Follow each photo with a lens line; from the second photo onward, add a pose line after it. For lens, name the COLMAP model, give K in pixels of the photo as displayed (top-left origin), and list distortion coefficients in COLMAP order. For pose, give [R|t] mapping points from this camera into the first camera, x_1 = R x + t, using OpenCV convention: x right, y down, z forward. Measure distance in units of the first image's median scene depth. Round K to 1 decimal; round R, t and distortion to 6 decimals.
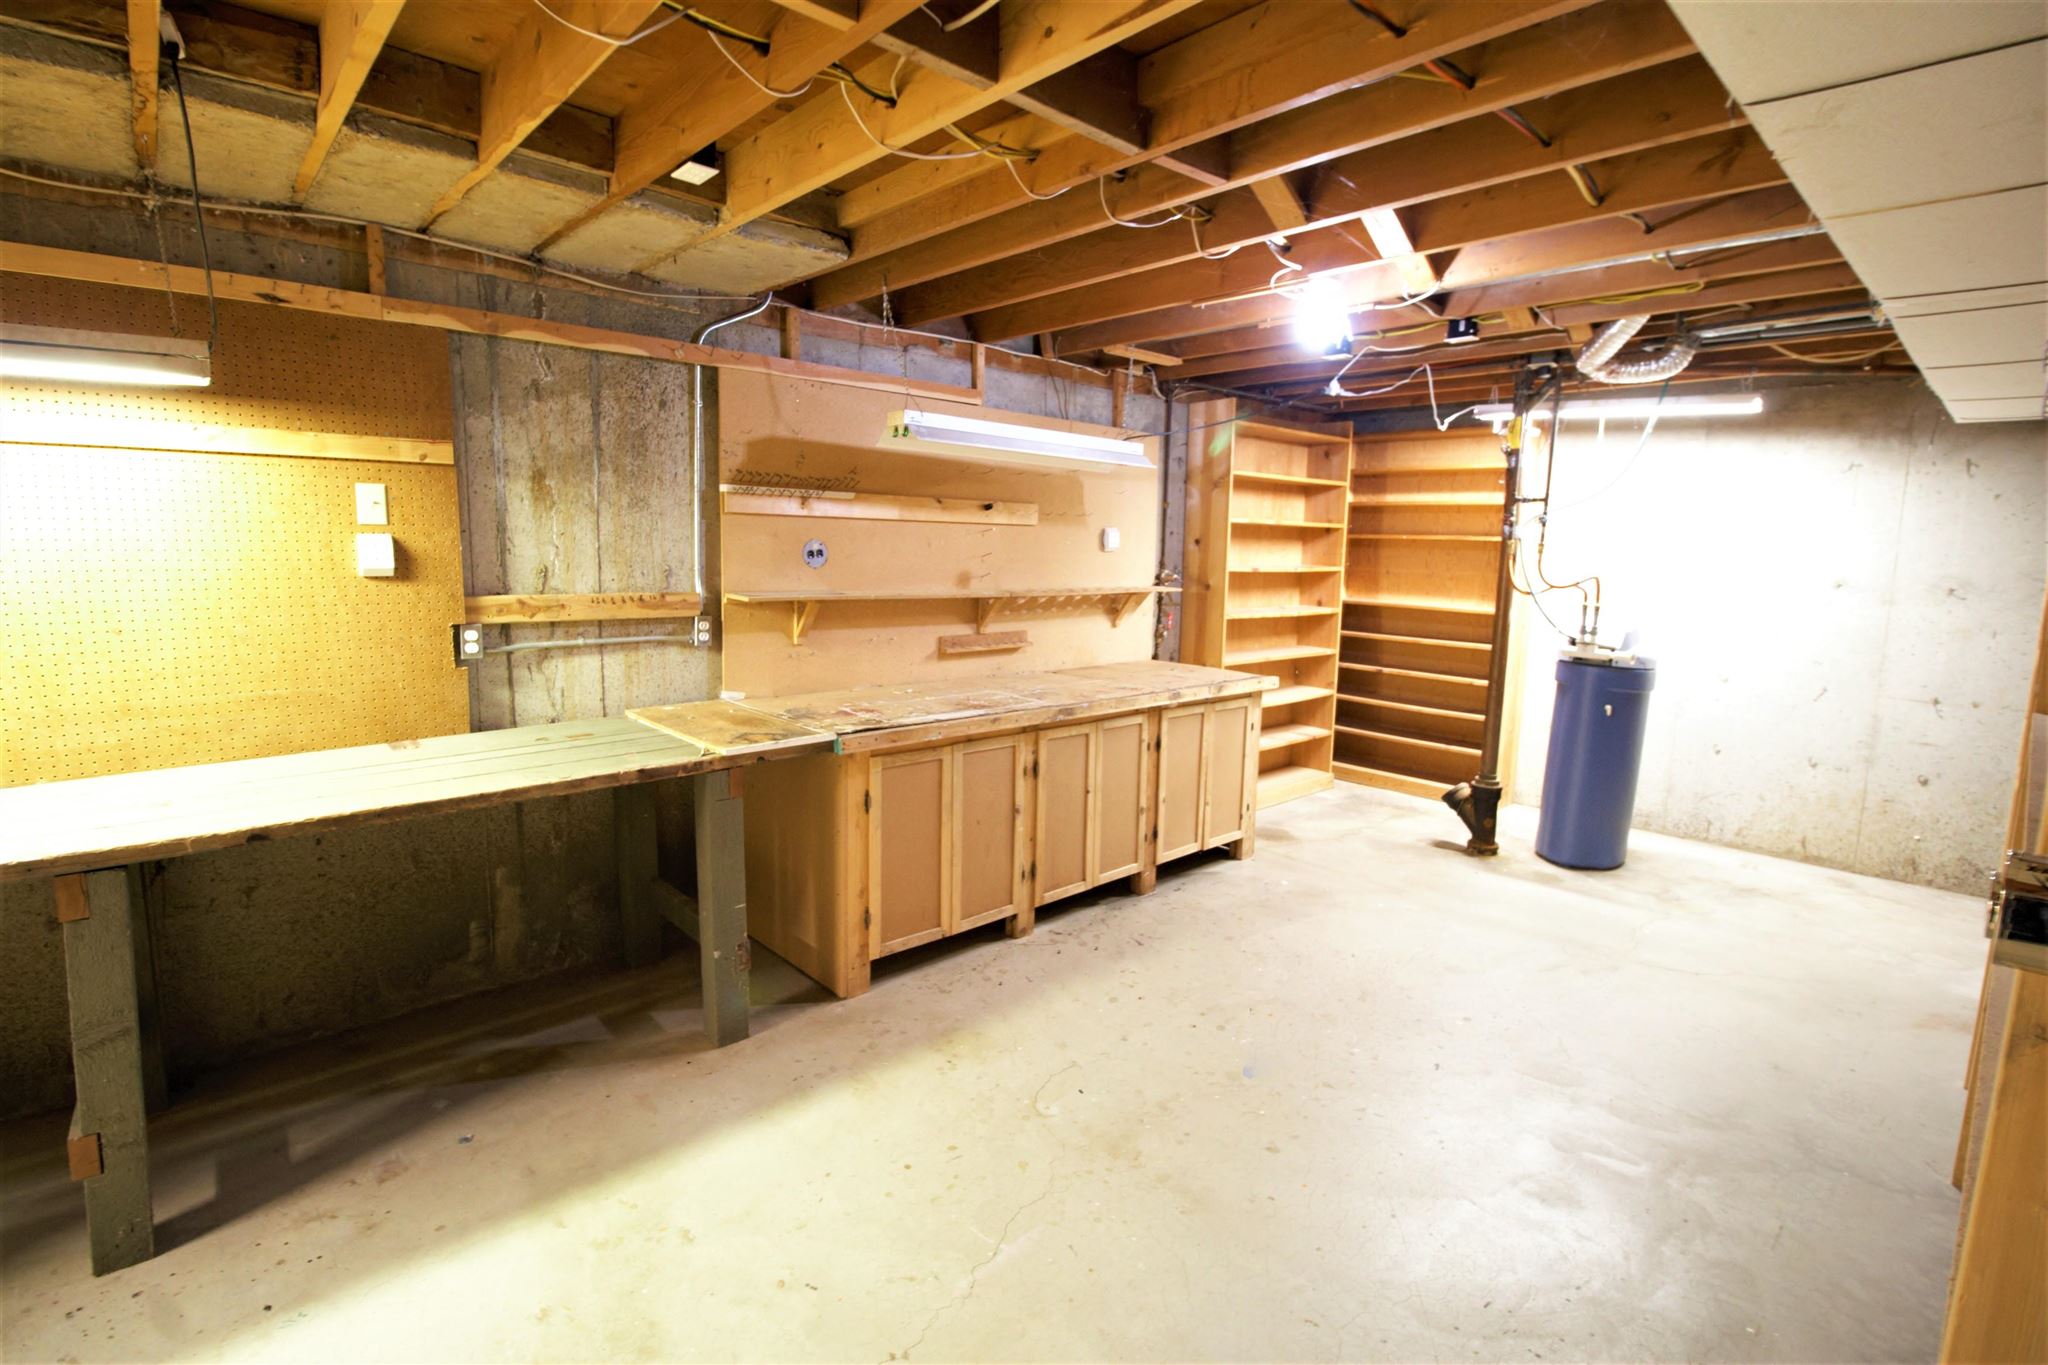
lens RADIAL K [[946.9, 0, 1025.9], [0, 946.9, 677.9], [0, 0, 1]] dist [-0.022367, -0.003528]
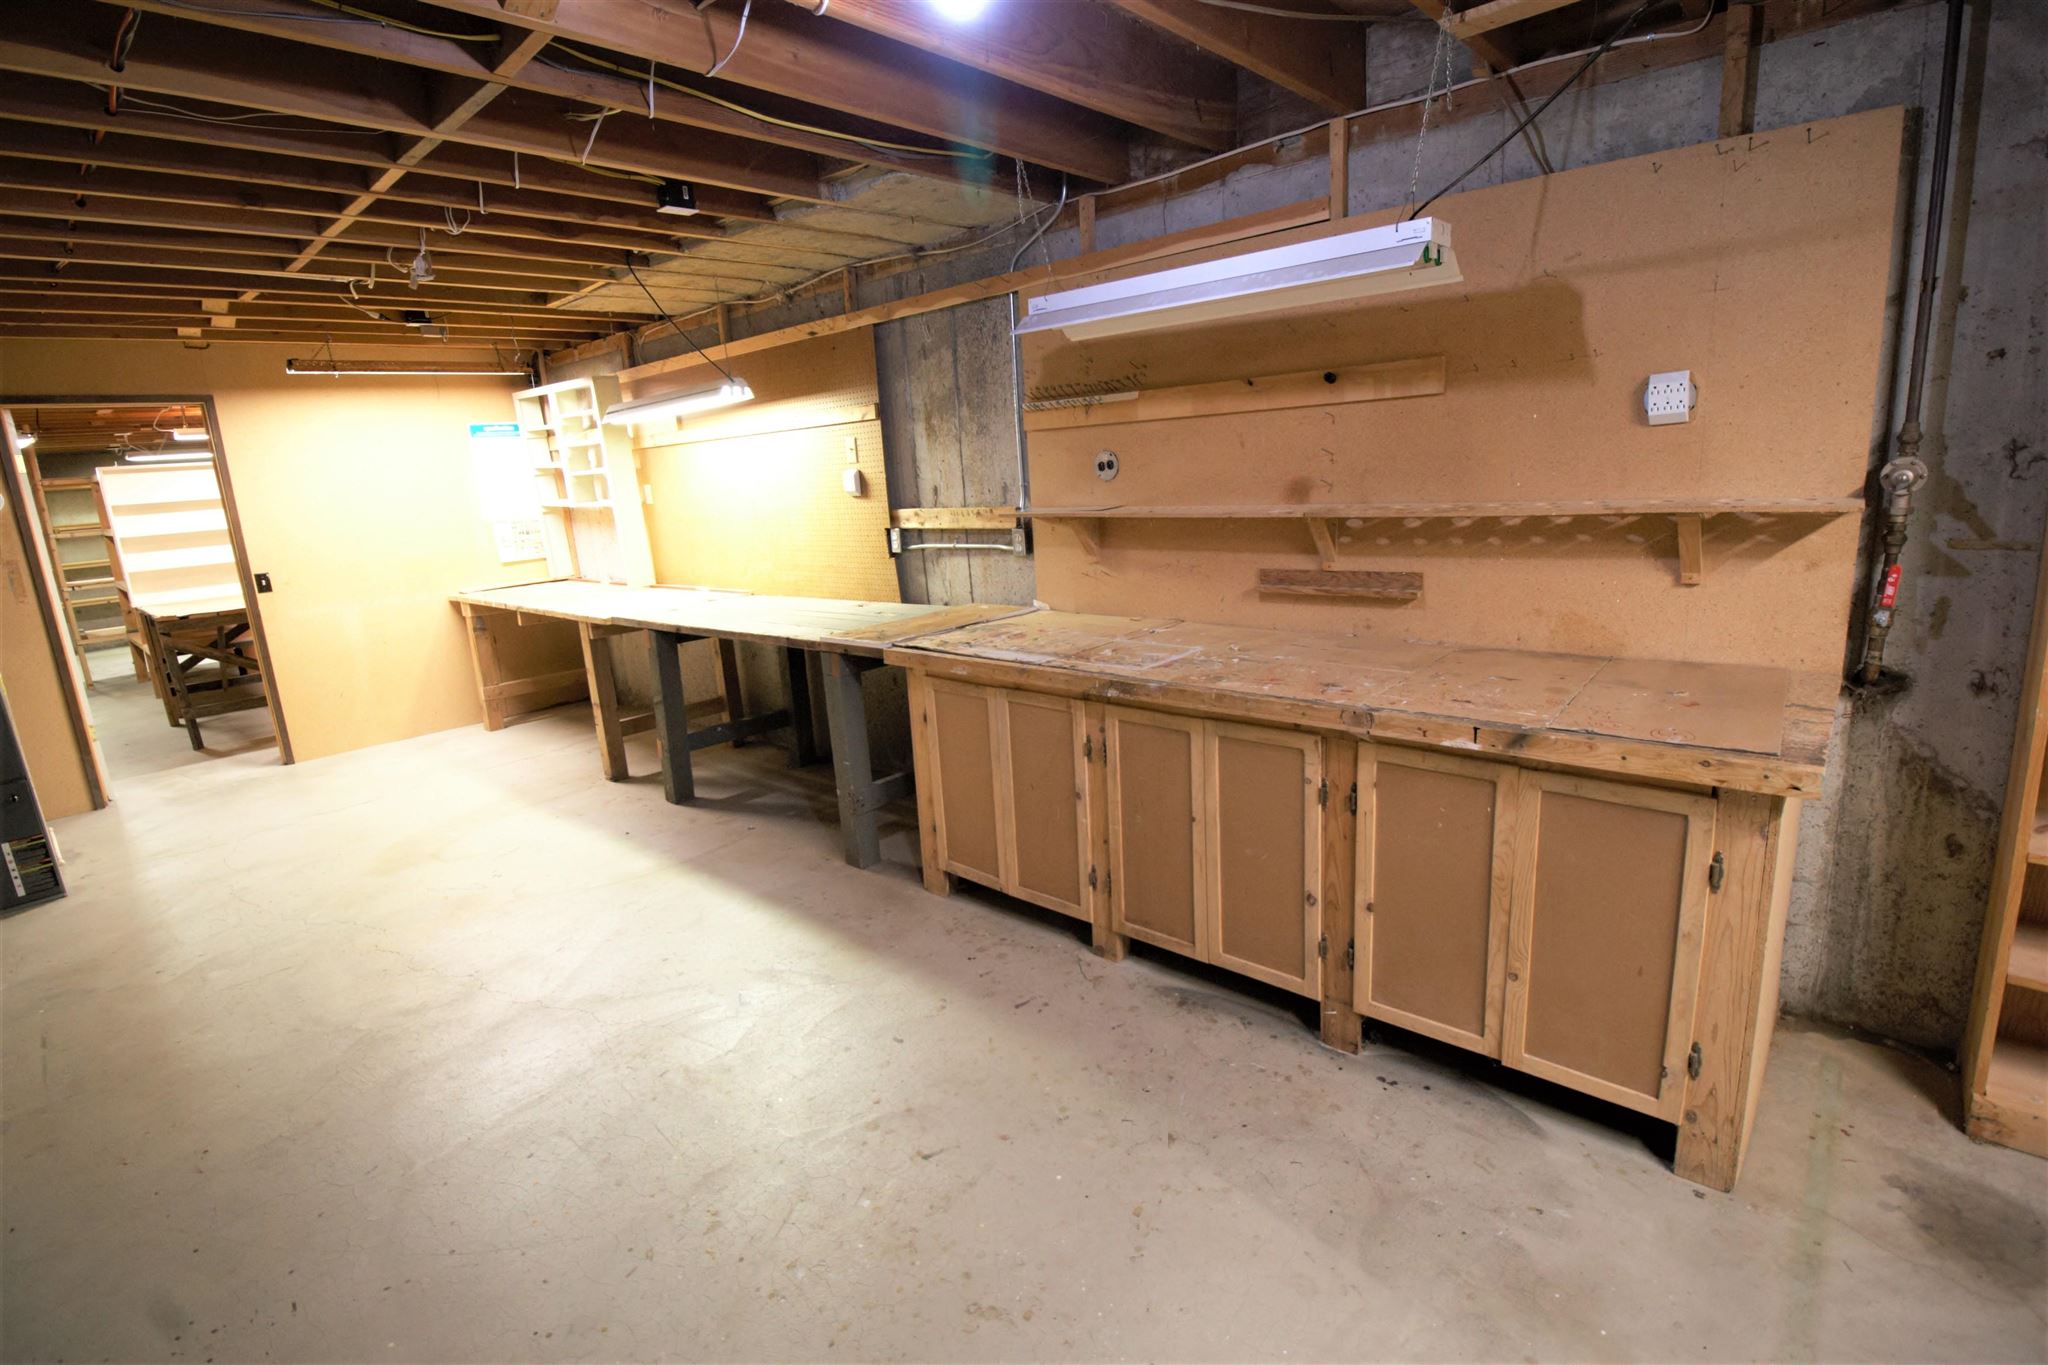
lens RADIAL K [[946.9, 0, 1025.1], [0, 946.9, 676.1], [0, 0, 1]] dist [-0.022367, -0.003528]
pose [[0.086447, 0.194488, -0.977088, 0.735427], [-0.074213, 0.979292, 0.188360, -0.101425], [0.993488, 0.056230, 0.099091, 0.872190]]
